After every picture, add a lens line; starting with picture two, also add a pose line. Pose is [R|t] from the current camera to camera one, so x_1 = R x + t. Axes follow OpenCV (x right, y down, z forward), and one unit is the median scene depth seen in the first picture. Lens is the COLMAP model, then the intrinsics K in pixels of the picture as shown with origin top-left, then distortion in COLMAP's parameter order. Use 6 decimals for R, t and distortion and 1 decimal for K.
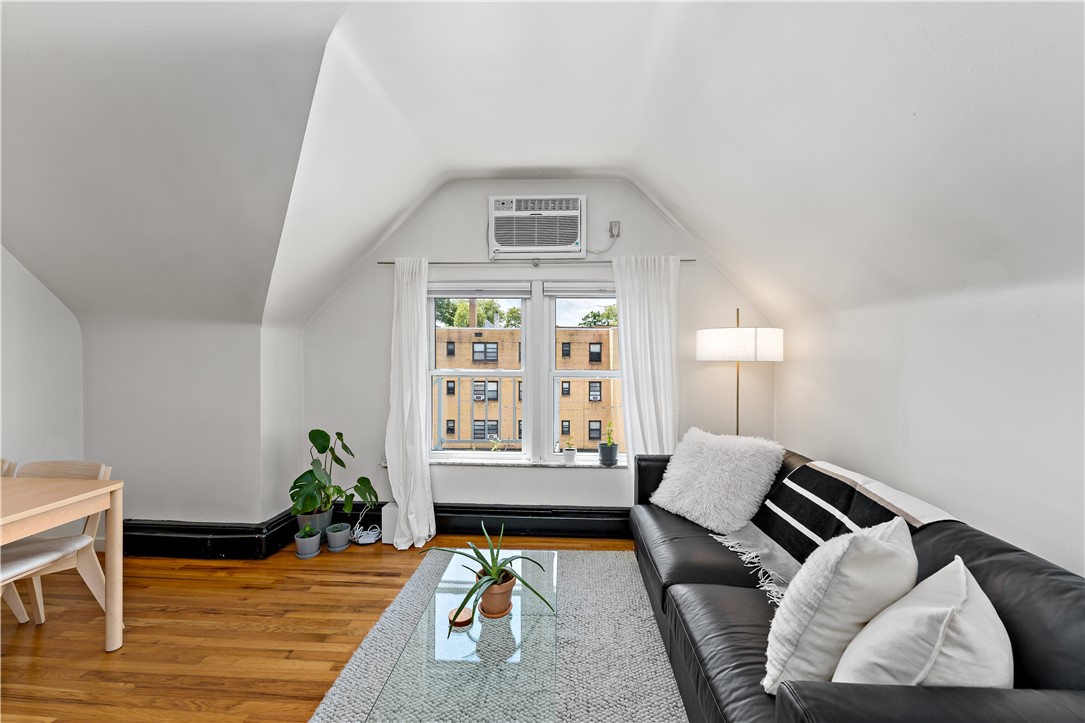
lens RADIAL K [[441.0, 0, 530.8], [0, 441.0, 356.5], [0, 0, 1]] dist [0.003932, 0.000122]
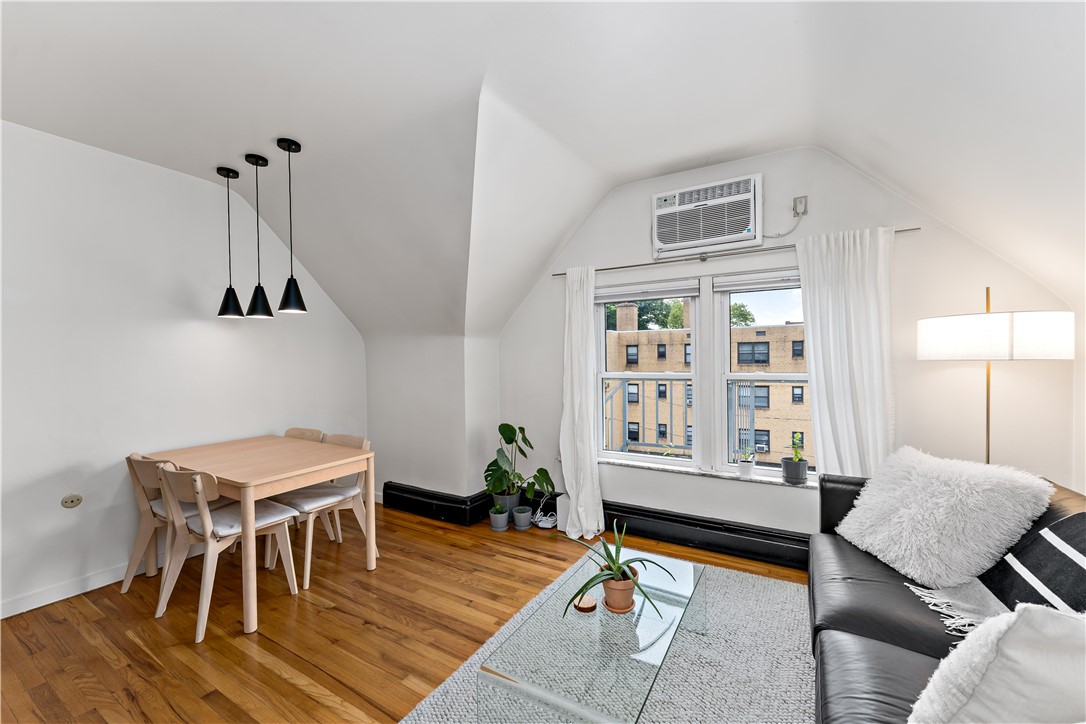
lens RADIAL K [[441.4, 0, 532.3], [0, 441.4, 365.6], [0, 0, 1]] dist [0.003932, 0.000122]
pose [[0.881595, -0.008090, -0.471938, 0.137061], [0.014193, 0.999855, 0.009374, 0.001737], [0.471794, -0.014962, 0.881582, 0.004752]]
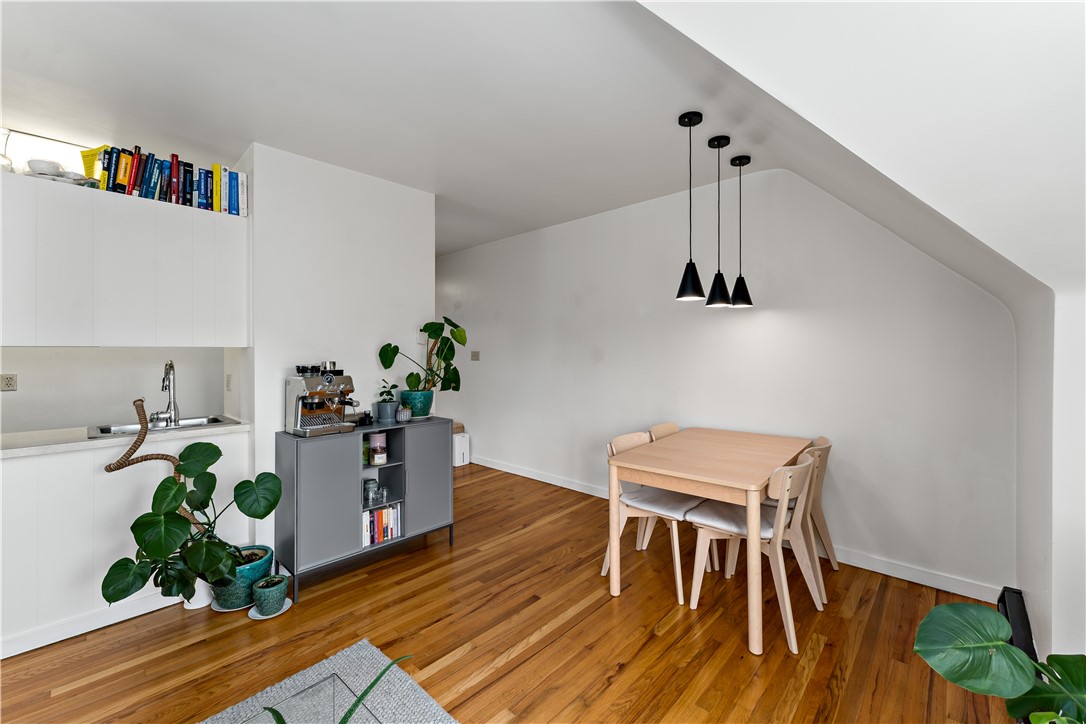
lens RADIAL K [[441.4, 0, 546.0], [0, 441.4, 358.4], [0, 0, 1]] dist [0.003932, 0.000122]
pose [[-0.629264, 0.017411, -0.776997, 0.075873], [0.008481, 0.999843, 0.015536, -0.003196], [0.777145, 0.003187, -0.629313, 0.834428]]
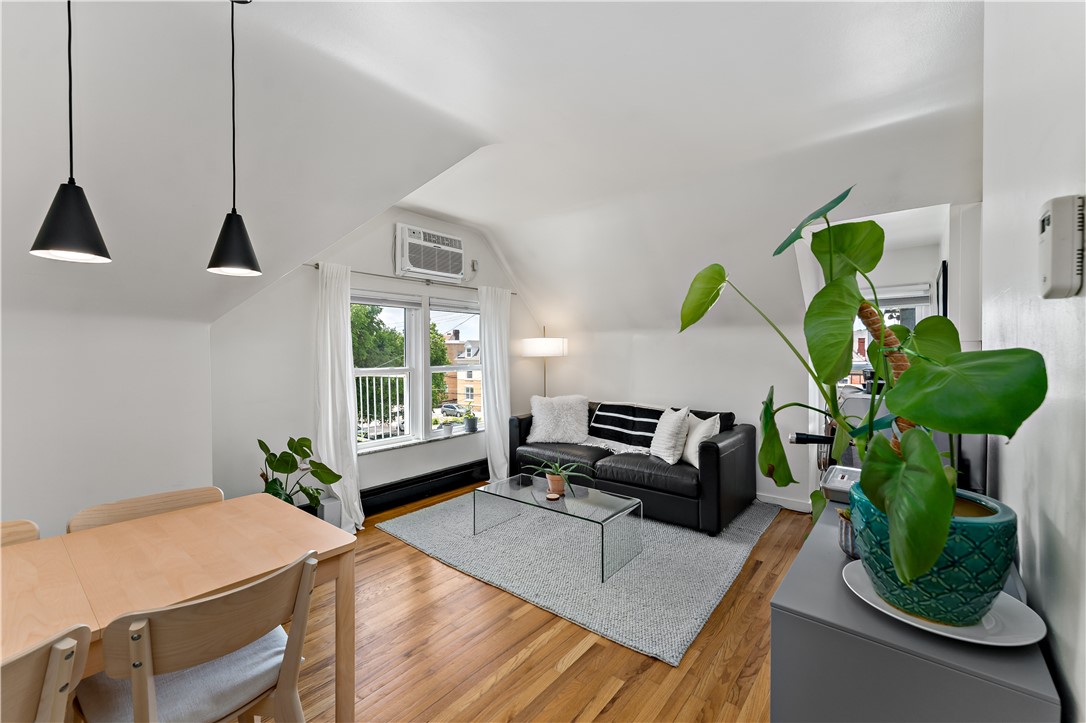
lens RADIAL K [[441.4, 0, 544.2], [0, 441.4, 359.7], [0, 0, 1]] dist [0.003932, 0.000122]
pose [[0.590944, -0.023357, 0.806374, -0.872252], [0.013410, 0.999727, 0.019131, -0.009411], [-0.806601, -0.000492, 0.591096, -0.027883]]
